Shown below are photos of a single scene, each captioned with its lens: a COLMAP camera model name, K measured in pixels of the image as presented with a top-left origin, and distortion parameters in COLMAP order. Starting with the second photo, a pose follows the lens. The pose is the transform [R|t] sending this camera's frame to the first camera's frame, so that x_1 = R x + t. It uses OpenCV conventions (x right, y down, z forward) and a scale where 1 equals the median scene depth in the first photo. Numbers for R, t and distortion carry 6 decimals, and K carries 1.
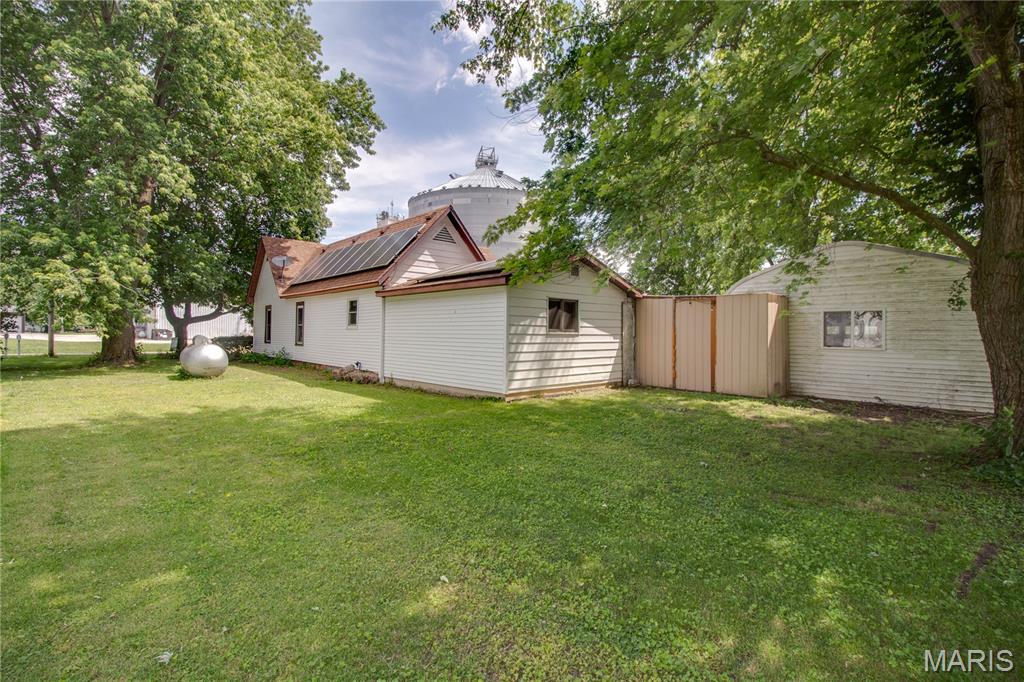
lens RADIAL K [[482.1, 0, 514.3], [0, 482.1, 324.7], [0, 0, 1]] dist [-0.011503, -0.001222]
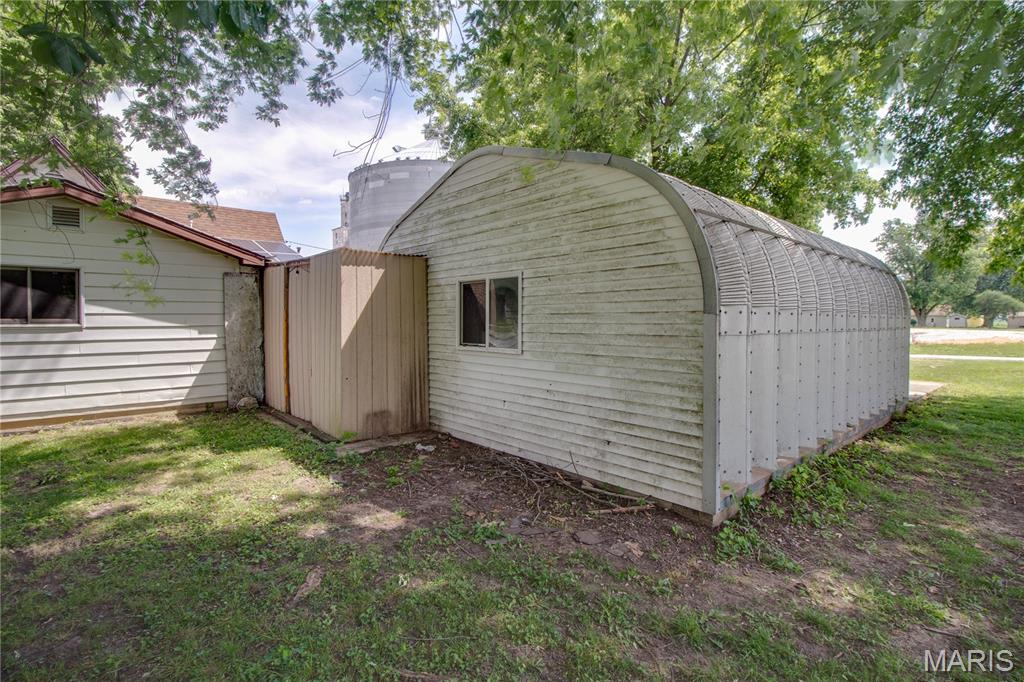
lens RADIAL K [[498.8, 0, 507.2], [0, 498.8, 322.7], [0, 0, 1]] dist [-0.011845, -0.001483]
pose [[0.999938, -0.010418, -0.003949, 0.751900], [0.010504, 0.999694, 0.022405, 0.007813], [0.003715, -0.022445, 0.999741, 0.462856]]
